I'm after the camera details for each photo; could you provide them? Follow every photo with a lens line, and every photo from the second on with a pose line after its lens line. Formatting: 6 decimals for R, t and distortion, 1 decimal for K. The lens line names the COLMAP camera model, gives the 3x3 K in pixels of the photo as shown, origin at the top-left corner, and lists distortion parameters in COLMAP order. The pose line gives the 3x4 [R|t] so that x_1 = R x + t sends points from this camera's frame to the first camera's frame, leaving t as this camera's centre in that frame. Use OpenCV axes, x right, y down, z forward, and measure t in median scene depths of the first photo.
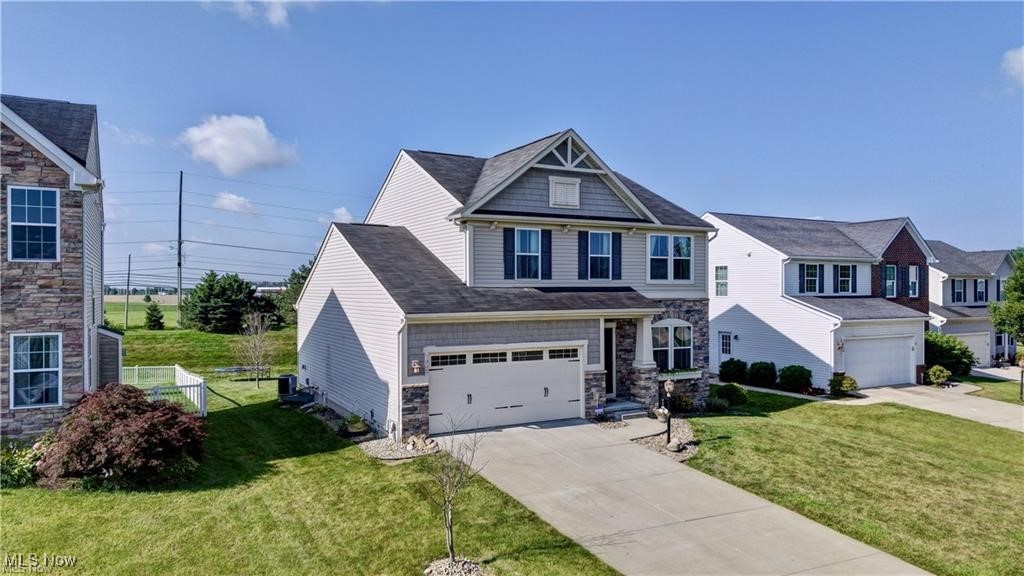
lens RADIAL K [[676.3, 0, 507.9], [0, 676.3, 288.9], [0, 0, 1]] dist [0.099112, -0.144280]
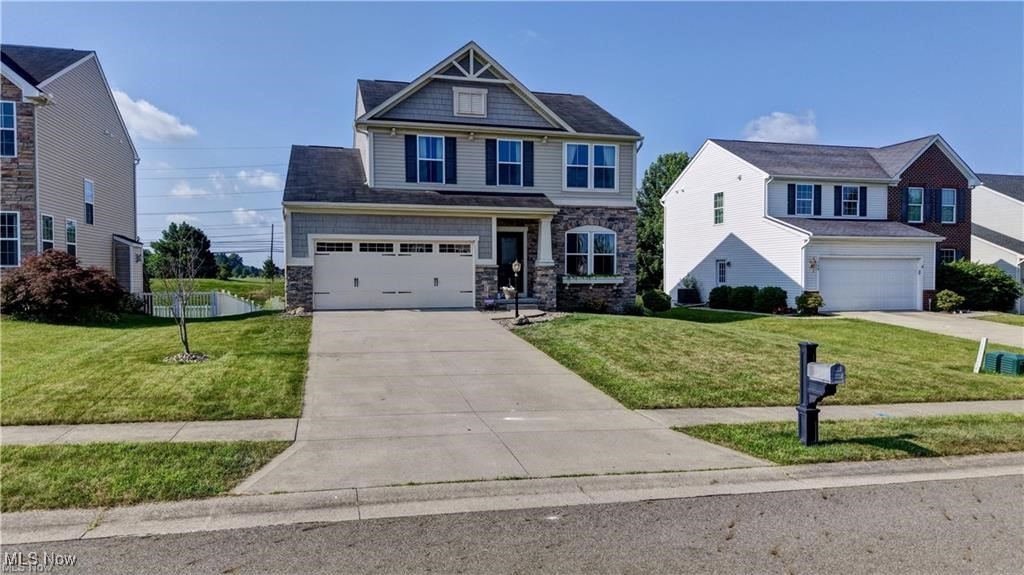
lens RADIAL K [[674.4, 0, 510.7], [0, 674.4, 294.3], [0, 0, 1]] dist [0.095425, -0.136898]
pose [[0.971426, 0.005548, -0.237277, 0.401697], [0.001714, 0.999537, 0.030386, 0.128294], [0.237336, -0.029924, 0.970967, -0.036740]]
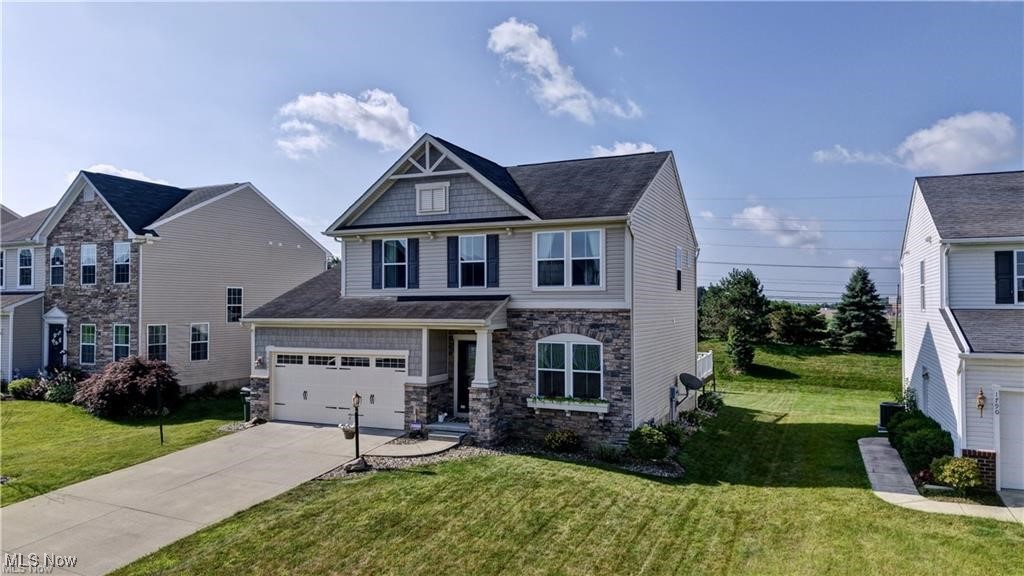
lens RADIAL K [[676.3, 0, 507.9], [0, 676.3, 288.9], [0, 0, 1]] dist [0.099112, -0.144280]
pose [[0.597946, -0.018171, -0.801330, 0.923433], [0.001098, 0.999761, -0.021851, 0.008471], [0.801536, 0.012186, 0.597823, 0.506136]]
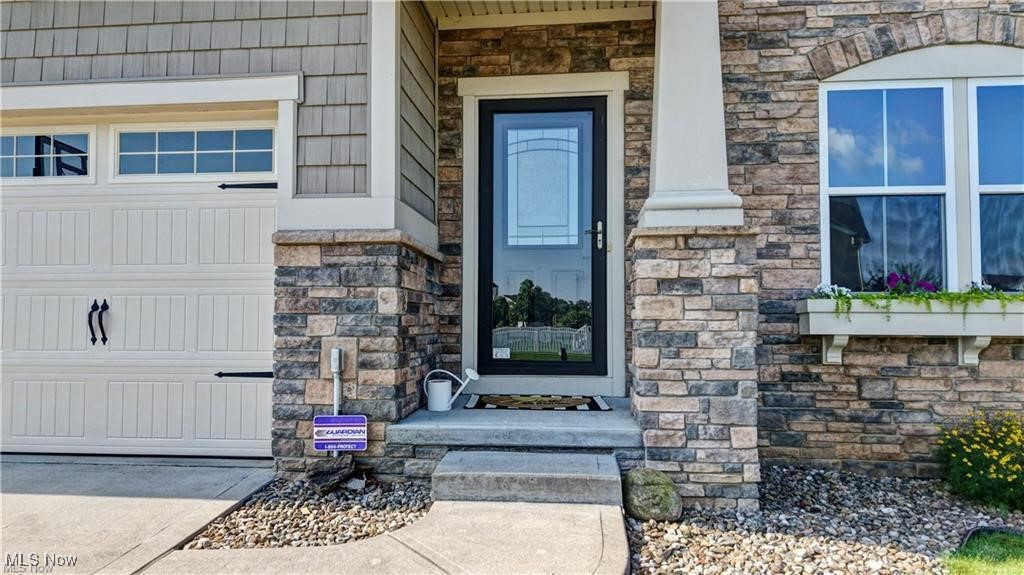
lens RADIAL K [[687.7, 0, 512.0], [0, 687.7, 287.5], [0, 0, 1]] dist [0.006265, 0.000911]
pose [[0.822442, -0.027697, -0.568174, 0.269640], [0.000108, 0.998822, -0.048533, 0.139853], [0.568848, 0.039854, 0.821476, 0.822705]]
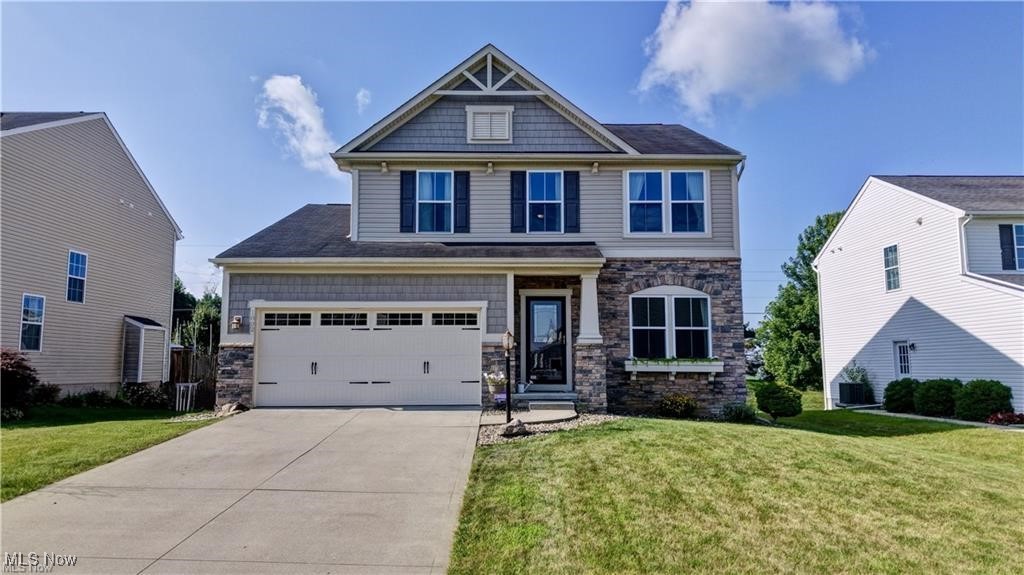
lens RADIAL K [[676.3, 0, 507.9], [0, 676.3, 288.4], [0, 0, 1]] dist [0.099112, -0.144280]
pose [[0.879890, -0.054816, -0.472006, 0.467136], [0.000019, 0.993328, -0.115324, 0.139955], [0.475178, 0.101464, 0.874020, 0.332633]]
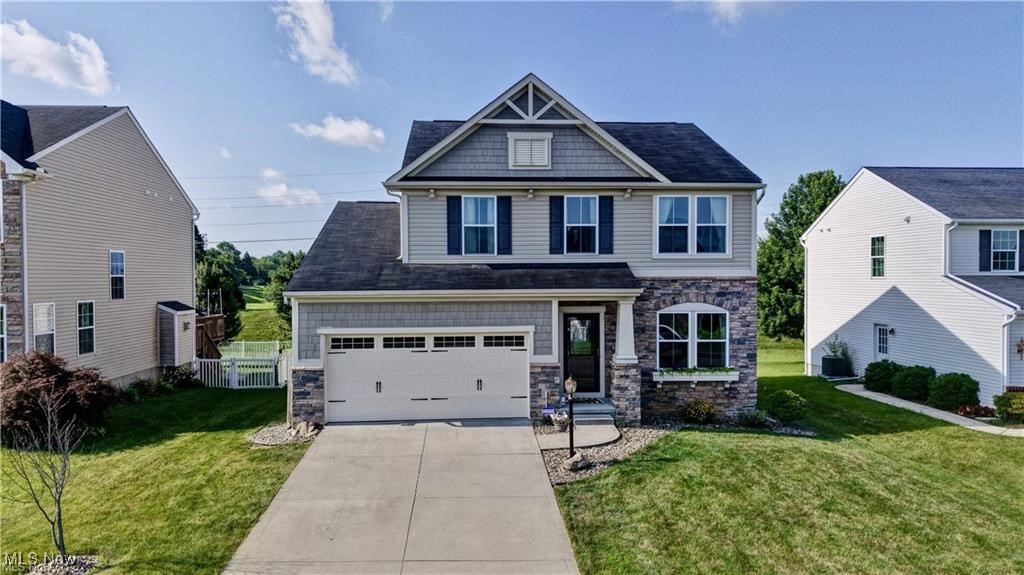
lens RADIAL K [[676.3, 0, 507.9], [0, 676.3, 288.4], [0, 0, 1]] dist [0.099112, -0.144280]
pose [[0.904468, 0.003435, -0.426527, 0.418558], [0.003806, 0.999863, 0.016122, 0.014997], [0.426524, -0.016205, 0.904331, 0.222687]]
